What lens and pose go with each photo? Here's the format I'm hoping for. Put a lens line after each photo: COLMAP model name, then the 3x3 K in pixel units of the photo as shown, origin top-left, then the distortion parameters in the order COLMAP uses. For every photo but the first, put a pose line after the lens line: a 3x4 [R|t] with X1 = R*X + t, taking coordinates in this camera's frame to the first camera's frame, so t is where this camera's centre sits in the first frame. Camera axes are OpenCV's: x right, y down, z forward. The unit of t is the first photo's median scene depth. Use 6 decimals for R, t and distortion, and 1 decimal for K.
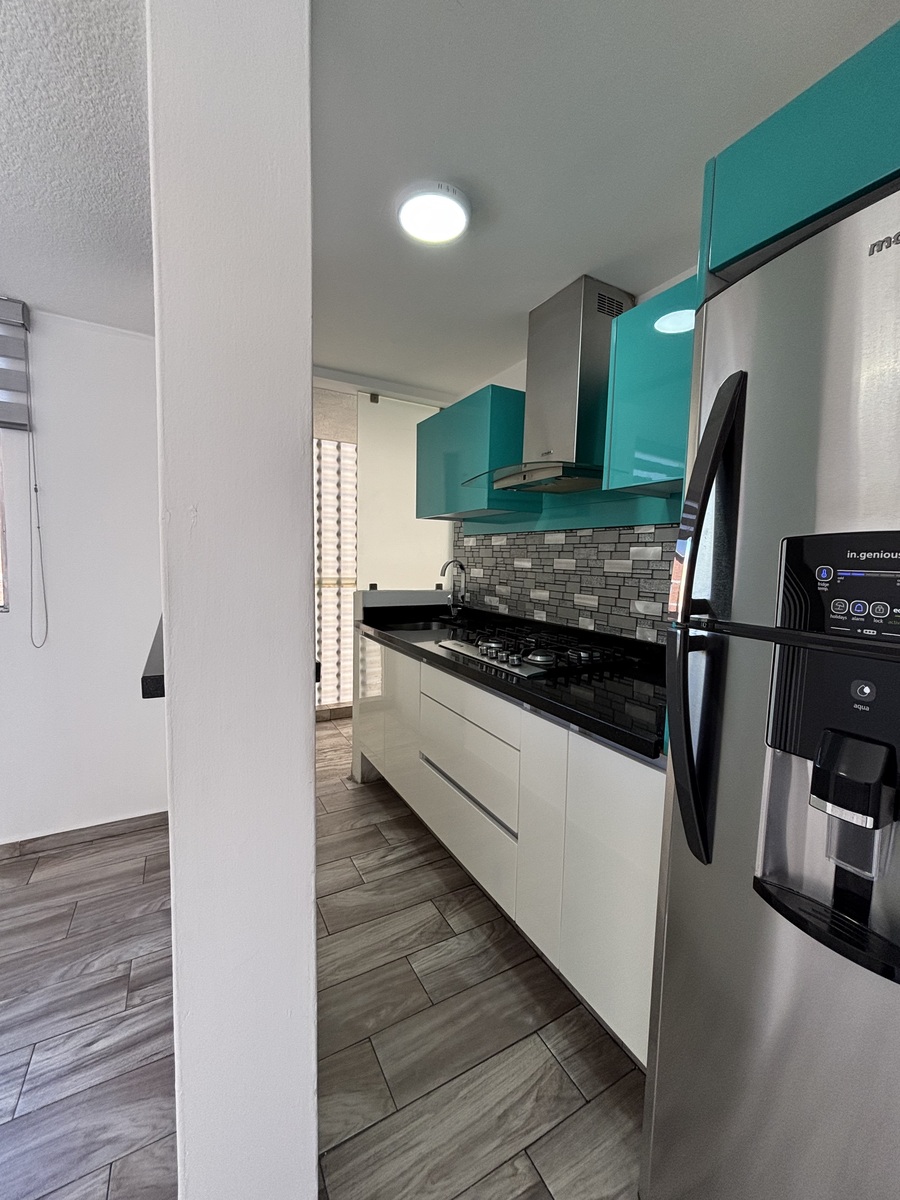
lens RADIAL K [[486.1, 0, 450.3], [0, 486.1, 598.4], [0, 0, 1]] dist [-0.000907, 0.001062]
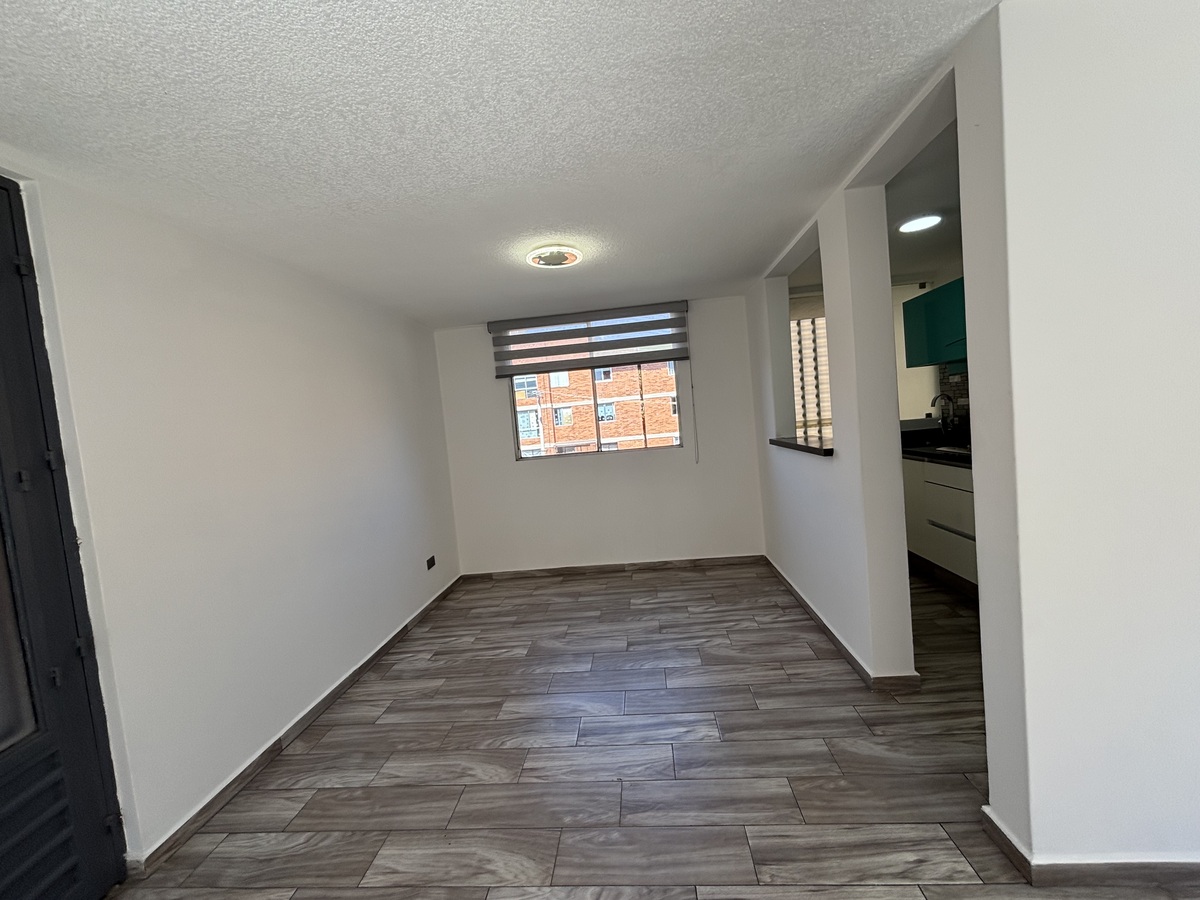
lens RADIAL K [[486.1, 0, 601.0], [0, 486.1, 443.6], [0, 0, 1]] dist [-0.000907, 0.001062]
pose [[0.824162, -0.068418, -0.562206, -0.030402], [0.064868, 0.997547, -0.026305, 0.043157], [0.562627, -0.014789, 0.826579, -0.869355]]
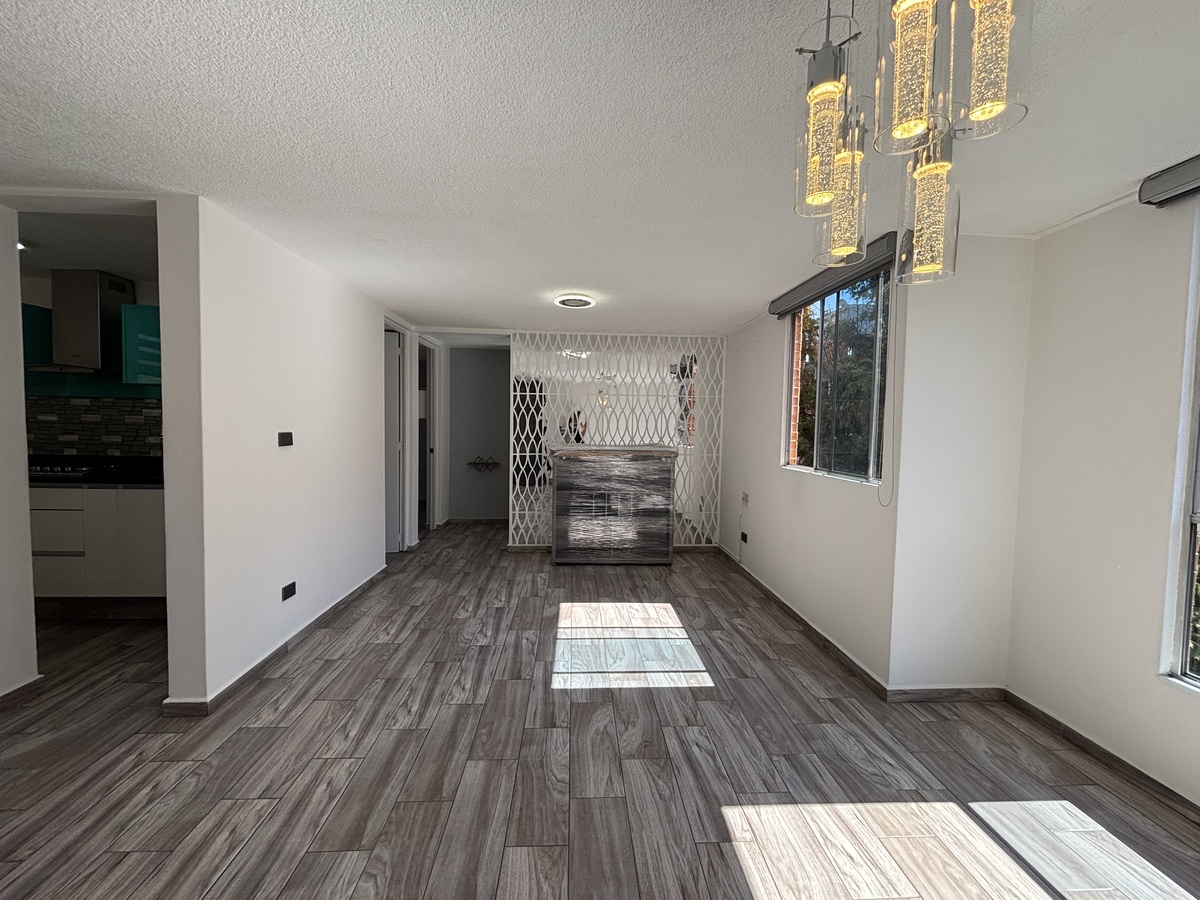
lens RADIAL K [[486.1, 0, 600.4], [0, 486.1, 446.5], [0, 0, 1]] dist [-0.000907, 0.001062]
pose [[0.442792, -0.057704, 0.894766, -0.481513], [0.060168, 0.997590, 0.034560, 0.072269], [-0.894603, 0.038534, 0.445197, -1.274501]]
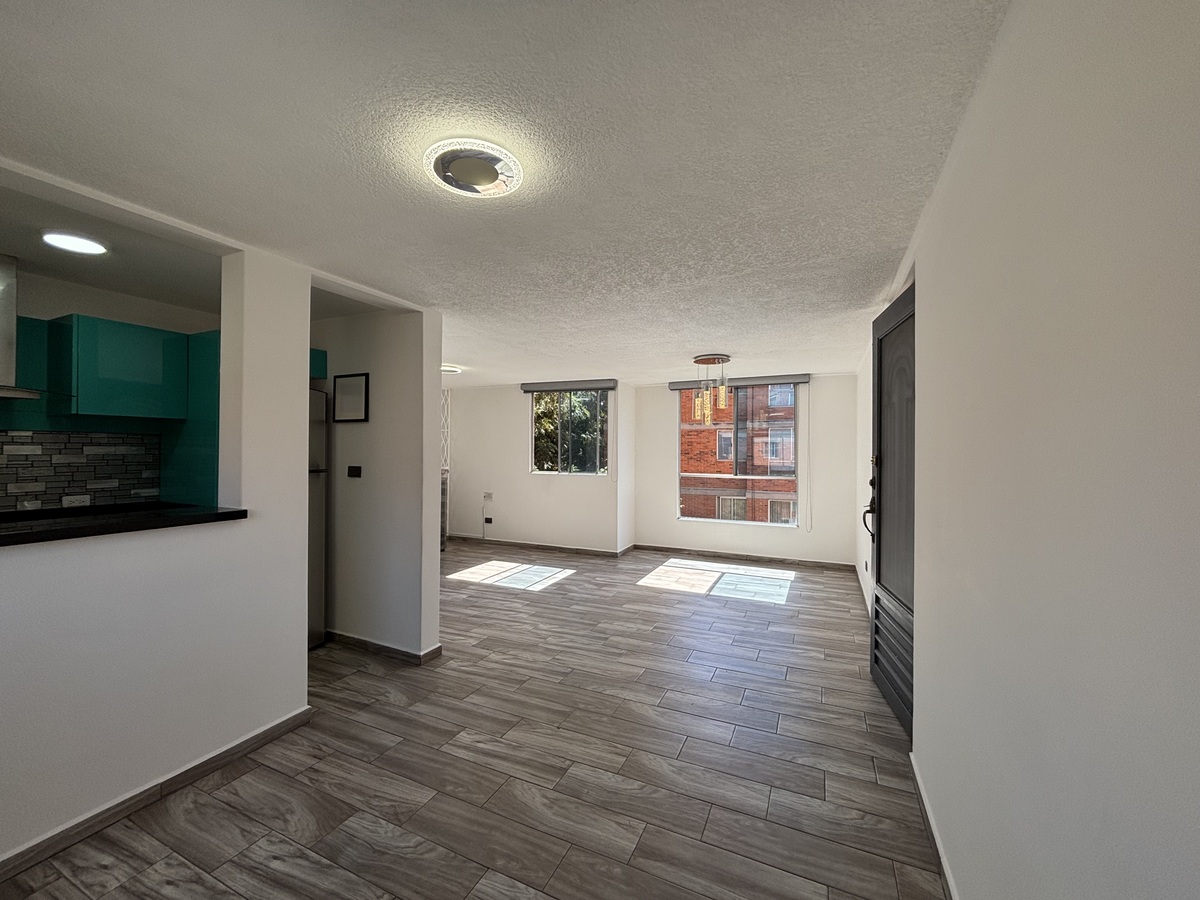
lens RADIAL K [[486.1, 0, 602.2], [0, 486.1, 449.8], [0, 0, 1]] dist [-0.000907, 0.001062]
pose [[-0.589926, -0.028919, 0.806939, -1.476559], [0.041937, 0.996912, 0.066387, -0.096907], [-0.806368, 0.073004, -0.586892, 0.383319]]
